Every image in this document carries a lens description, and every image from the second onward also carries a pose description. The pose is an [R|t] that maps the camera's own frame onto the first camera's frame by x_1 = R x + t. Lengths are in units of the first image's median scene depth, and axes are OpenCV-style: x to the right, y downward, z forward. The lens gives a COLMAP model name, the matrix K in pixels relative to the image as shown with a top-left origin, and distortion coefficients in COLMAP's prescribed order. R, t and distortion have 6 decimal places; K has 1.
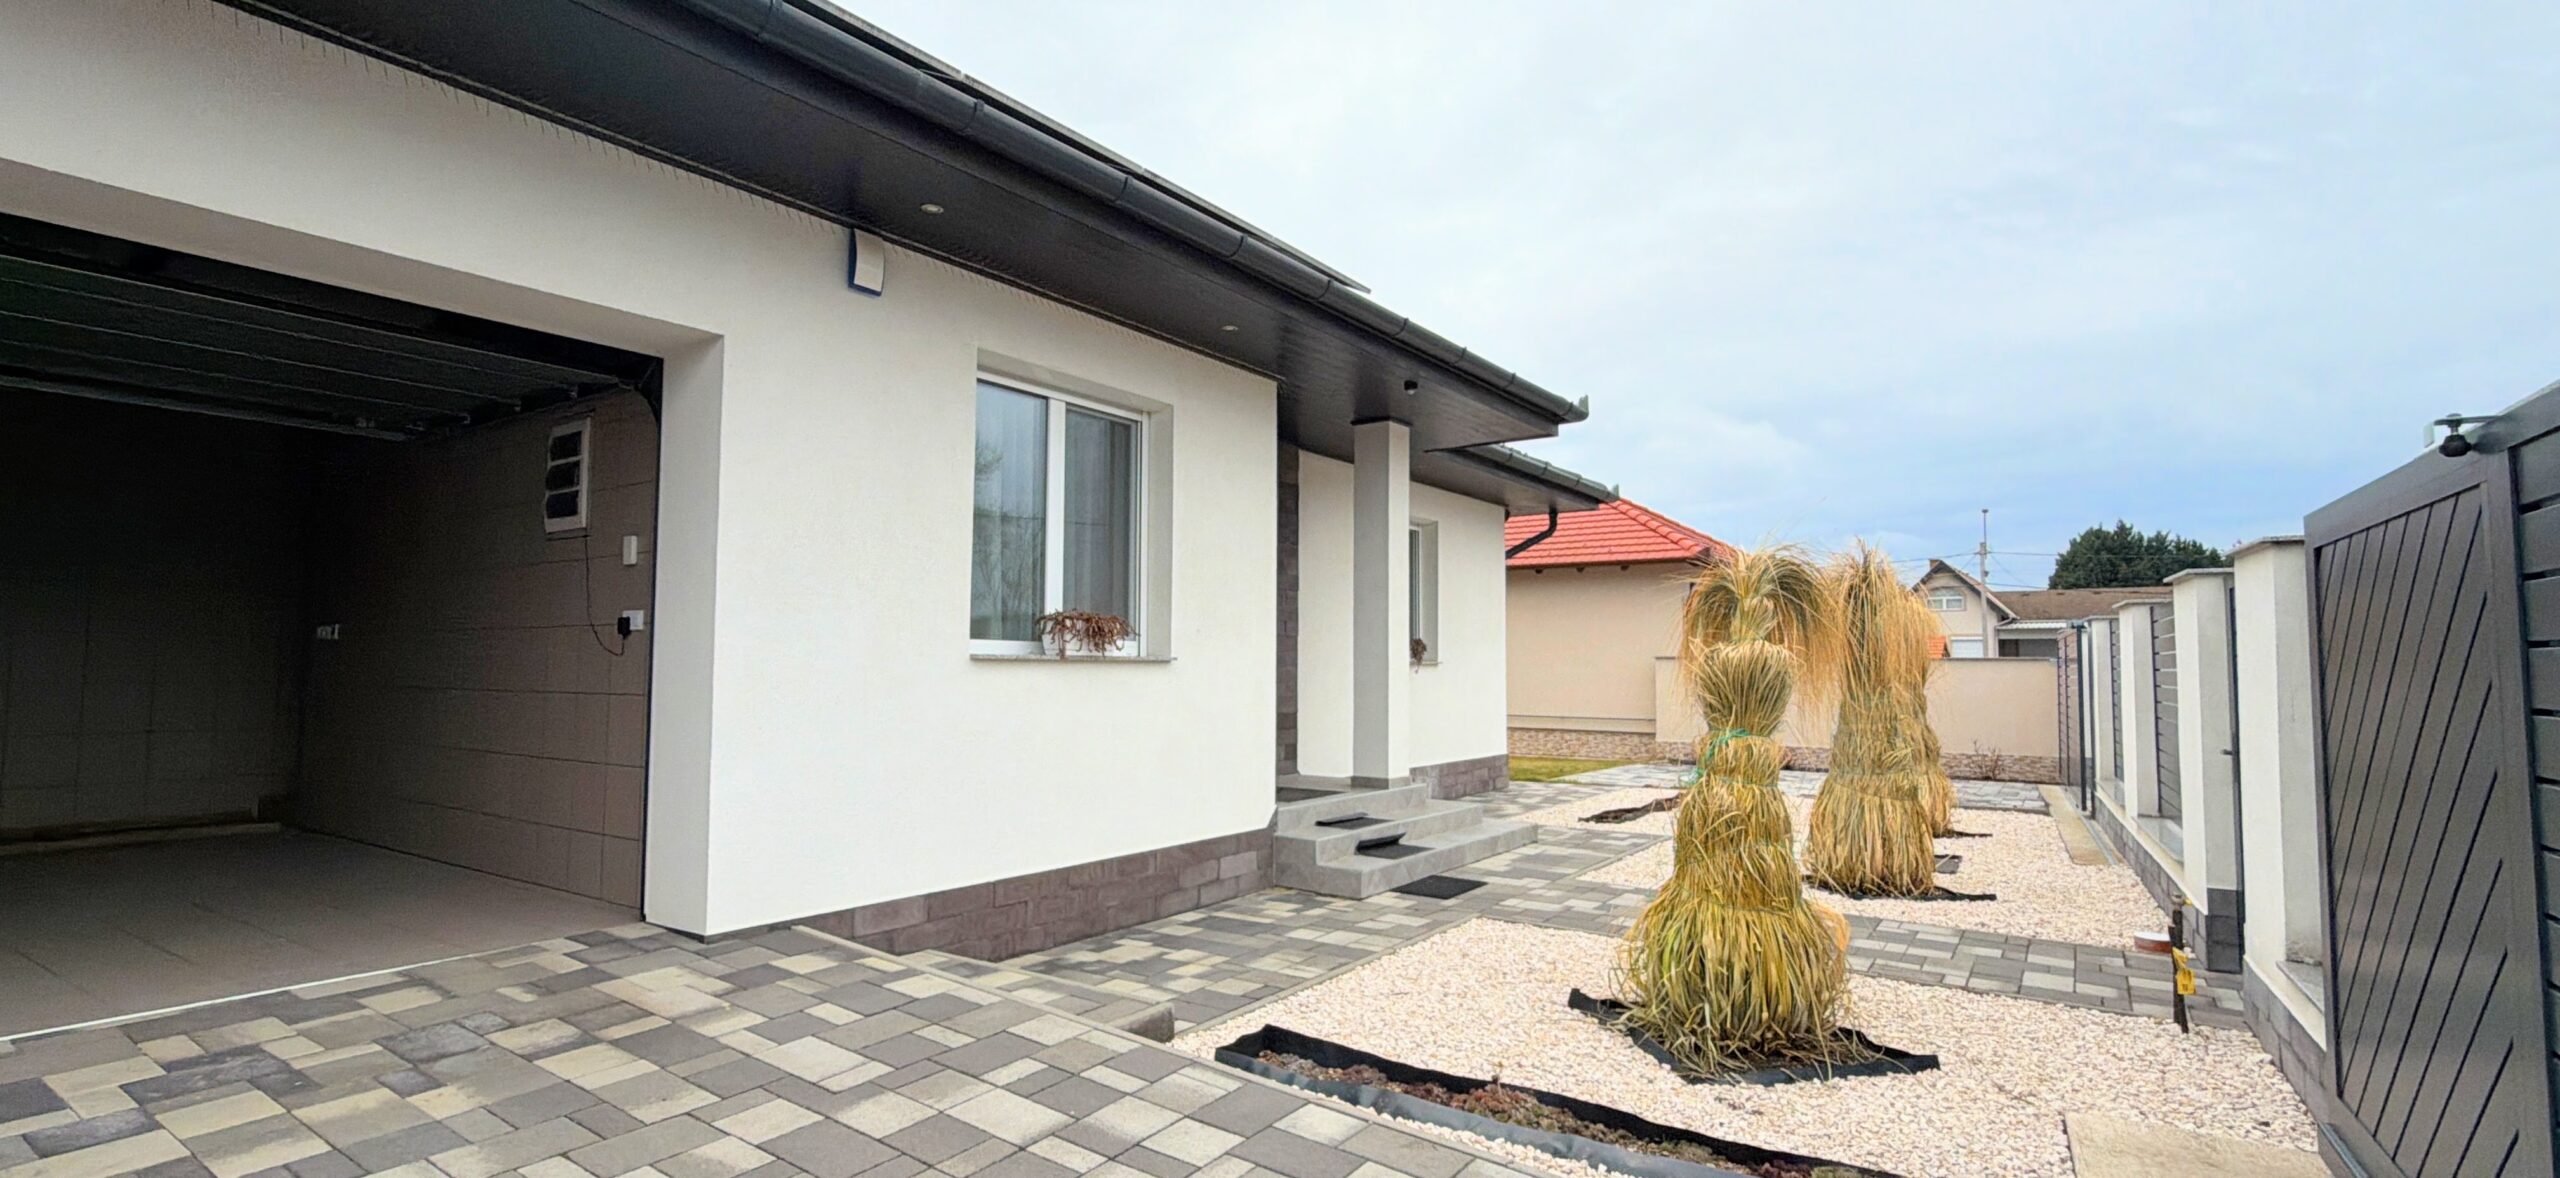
lens RADIAL K [[1164.5, 0, 1278.2], [0, 1164.5, 592.5], [0, 0, 1]] dist [0.001870, -0.000436]
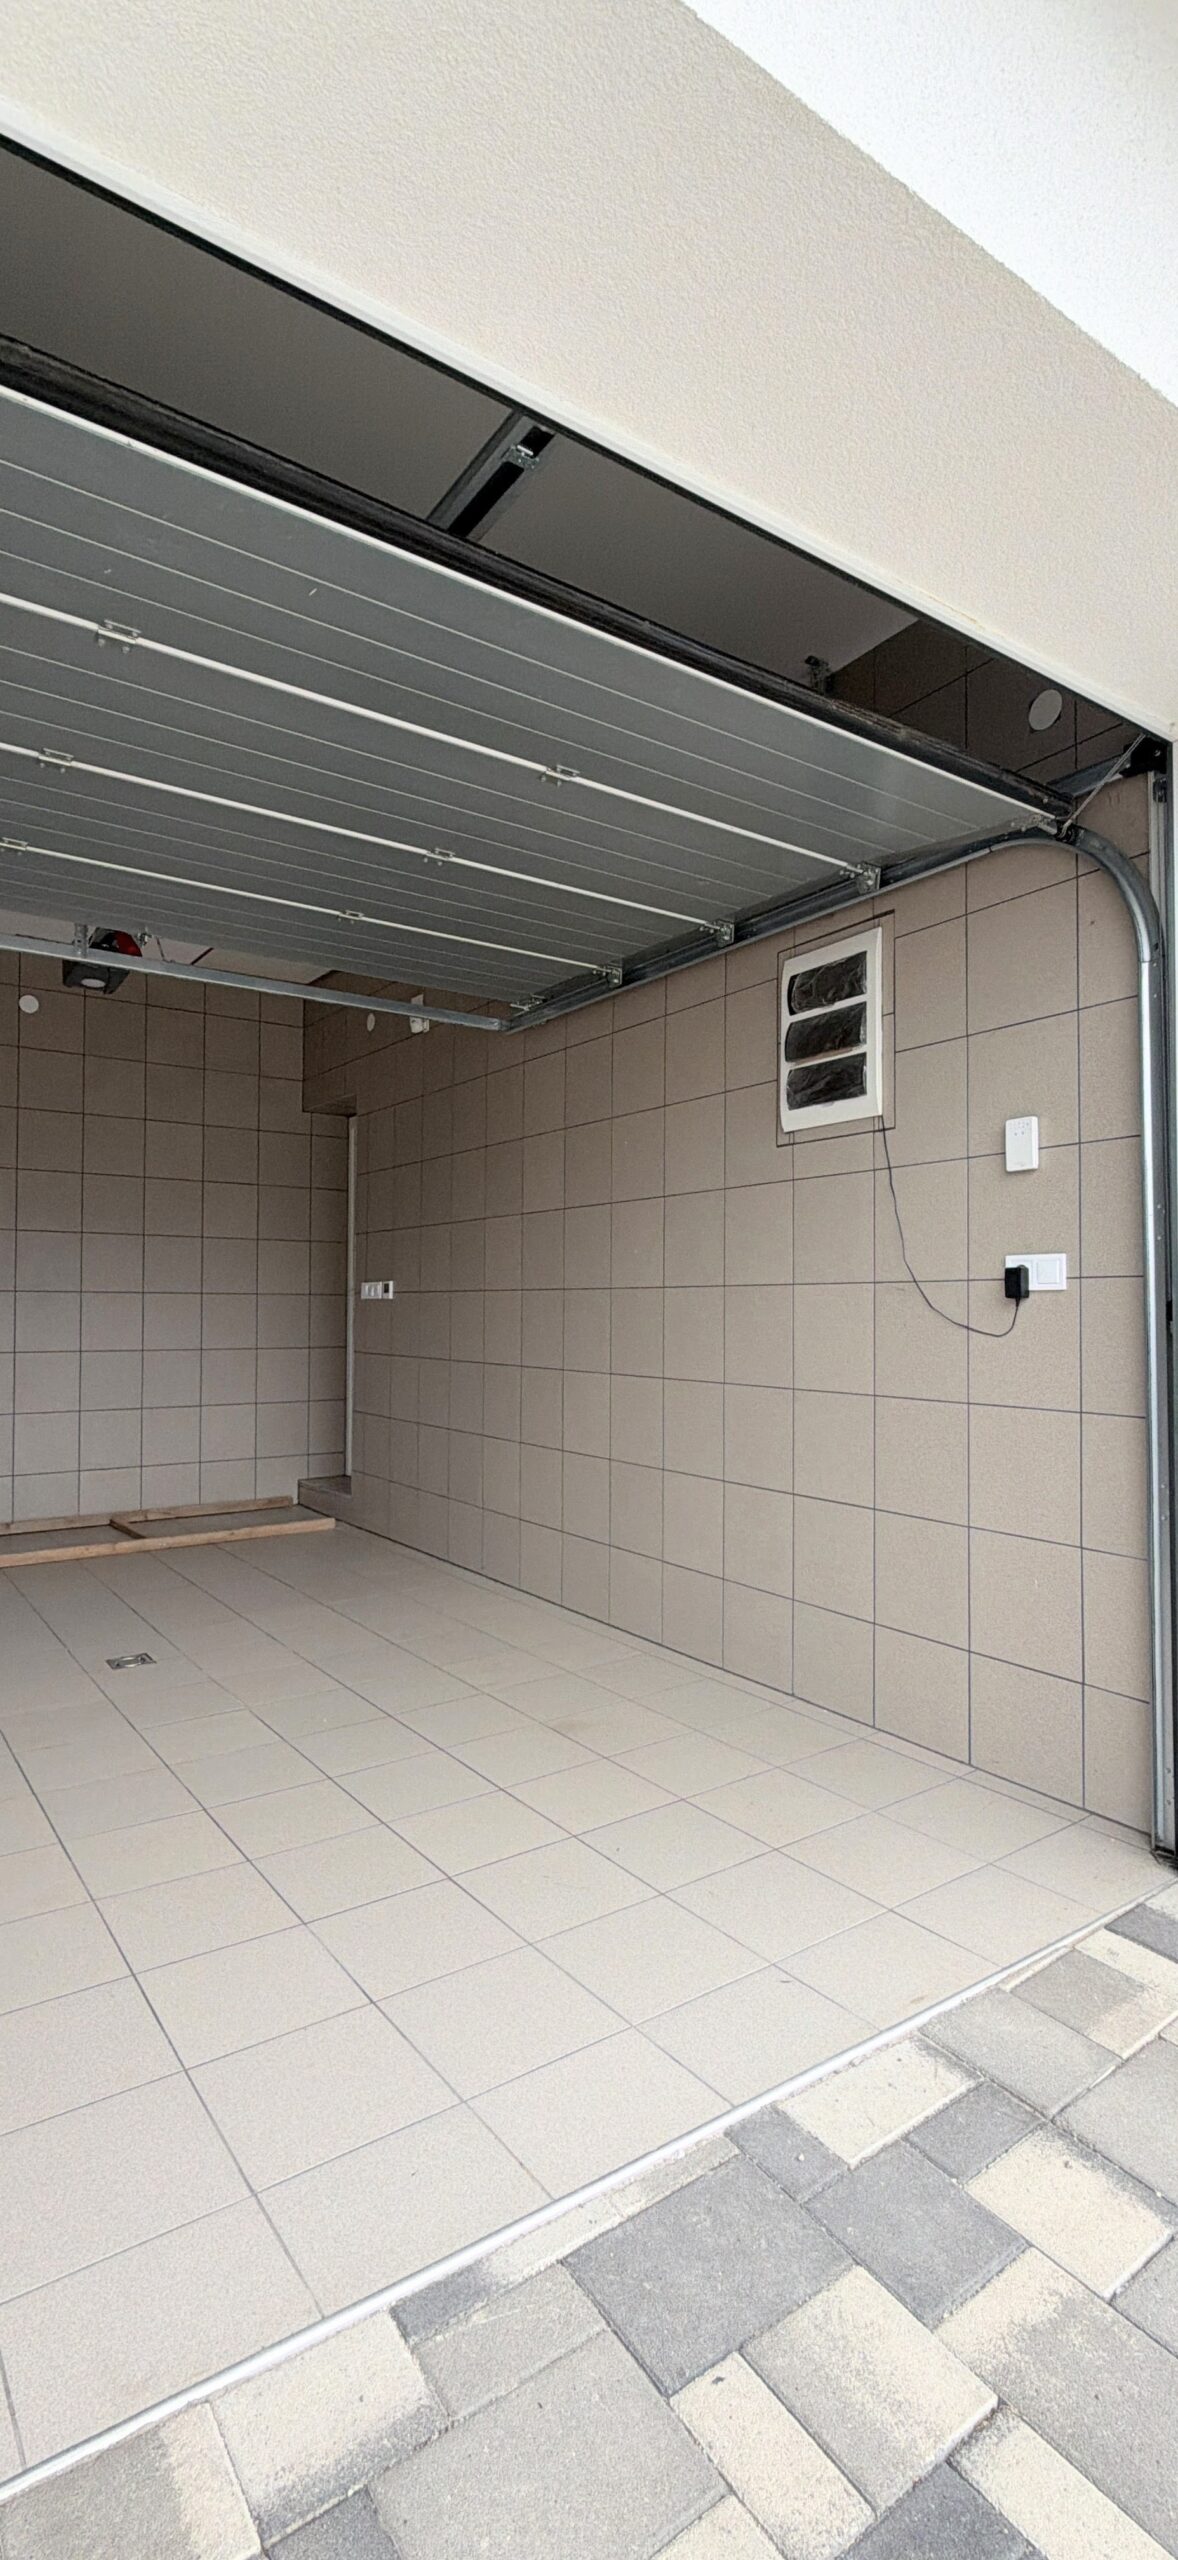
lens RADIAL K [[1164.5, 0, 587.9], [0, 1164.5, 1284.7], [0, 0, 1]] dist [0.001870, -0.000436]
pose [[0.935201, -0.007516, -0.354037, -0.521848], [0.021624, 0.999121, 0.035911, 0.005396], [0.353456, -0.041239, 0.934542, 0.392169]]
